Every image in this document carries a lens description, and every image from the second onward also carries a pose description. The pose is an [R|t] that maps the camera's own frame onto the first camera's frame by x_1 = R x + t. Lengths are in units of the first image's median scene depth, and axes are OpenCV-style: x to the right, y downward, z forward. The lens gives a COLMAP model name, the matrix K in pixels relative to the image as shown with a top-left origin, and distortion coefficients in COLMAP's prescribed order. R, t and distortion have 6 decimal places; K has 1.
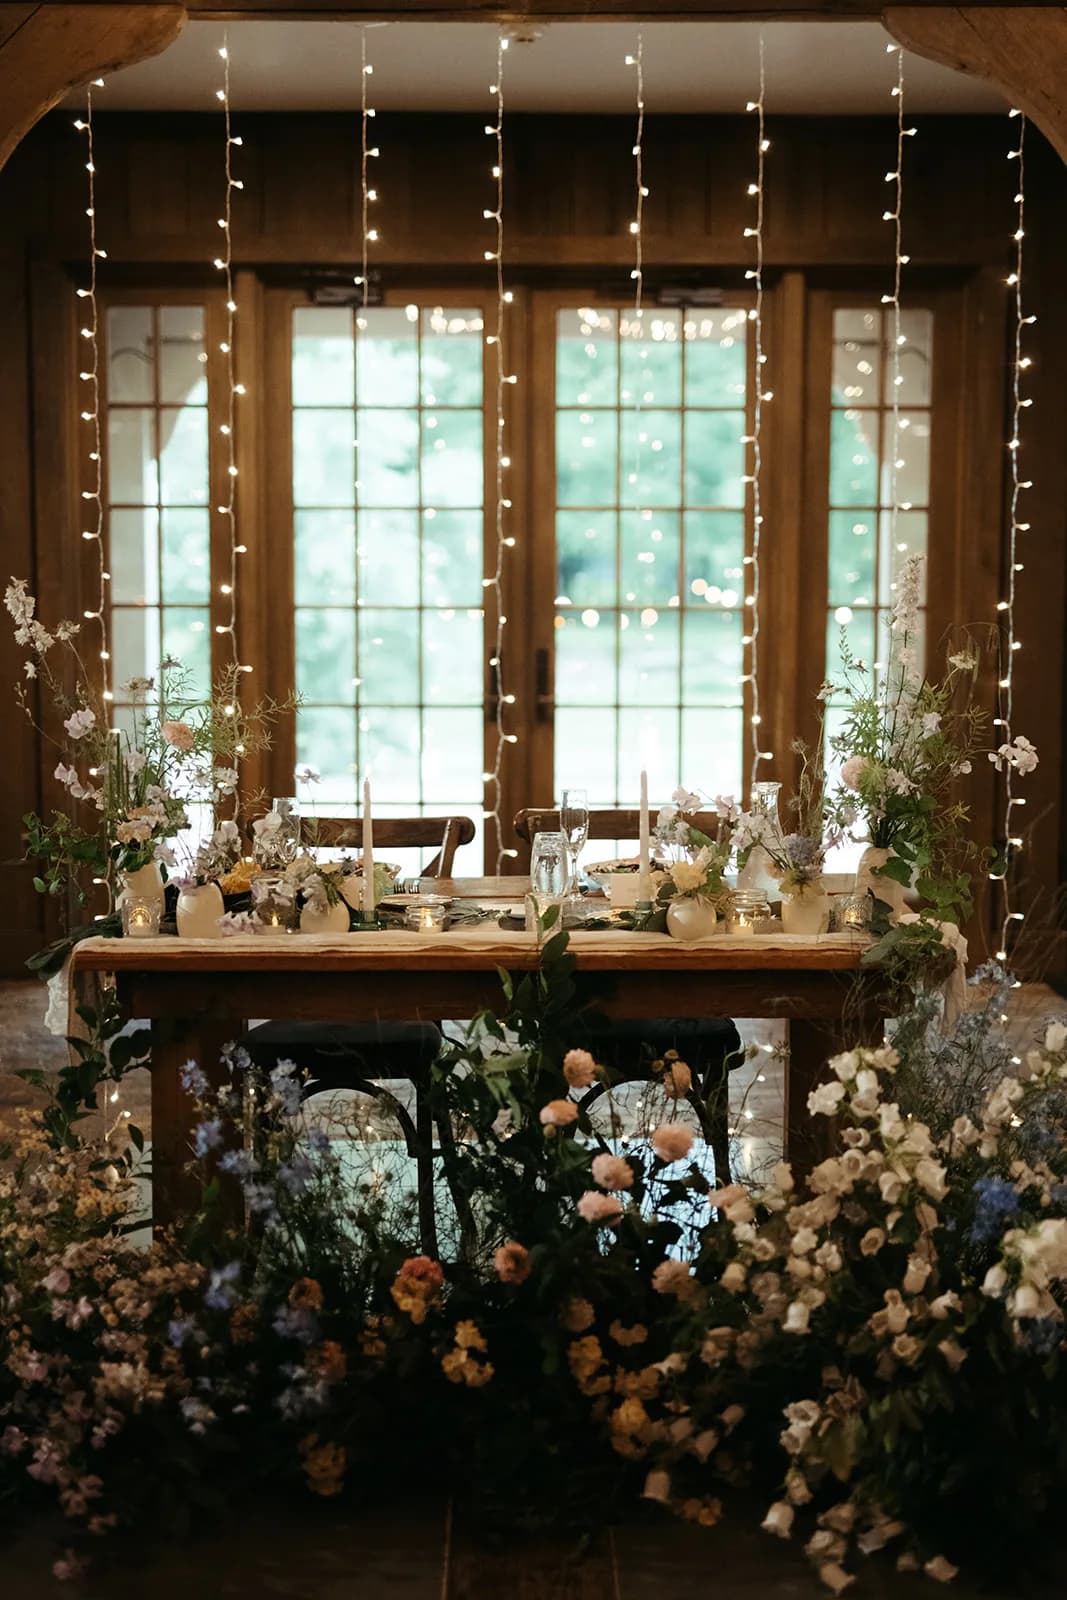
lens RADIAL K [[2295.4, 0, 535.5], [0, 2295.4, 825.0], [0, 0, 1]] dist [-0.001314, 0.001280]
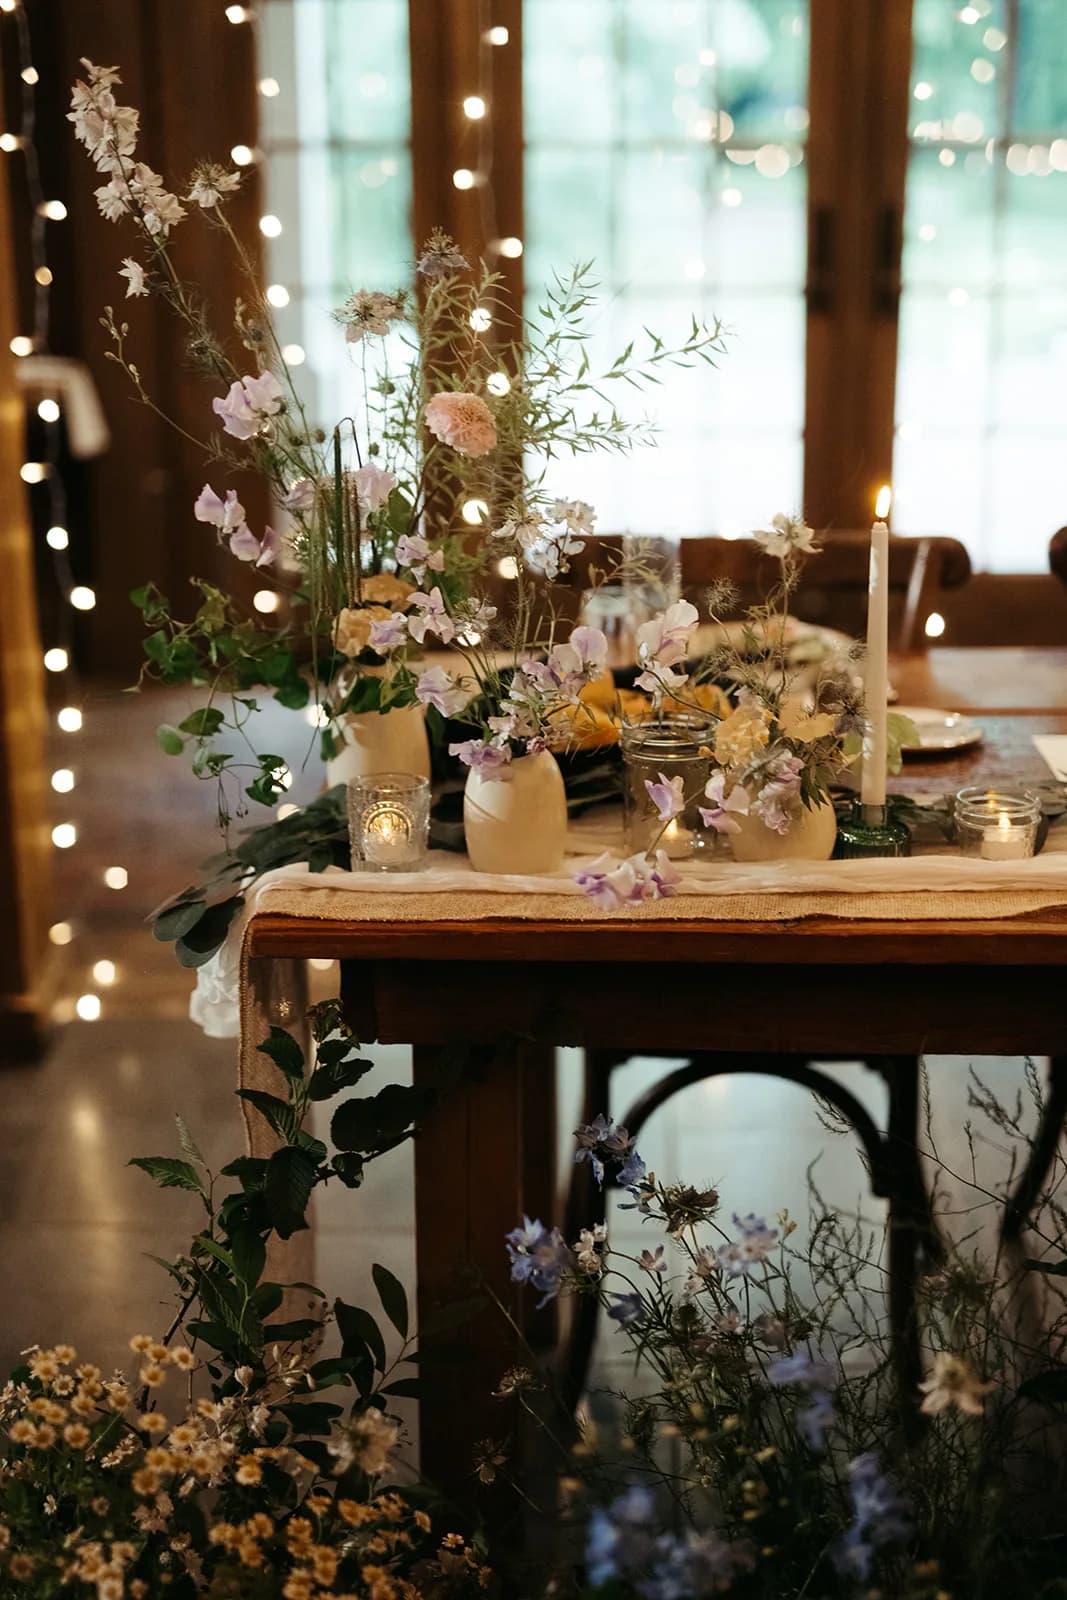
lens RADIAL K [[2295.4, 0, 535.5], [0, 2295.4, 825.0], [0, 0, 1]] dist [-0.001314, 0.001280]
pose [[0.998266, 0.007488, -0.058385, -0.115723], [0.003664, 0.982045, 0.188613, -0.047130], [0.058749, -0.188500, 0.980314, 0.548873]]
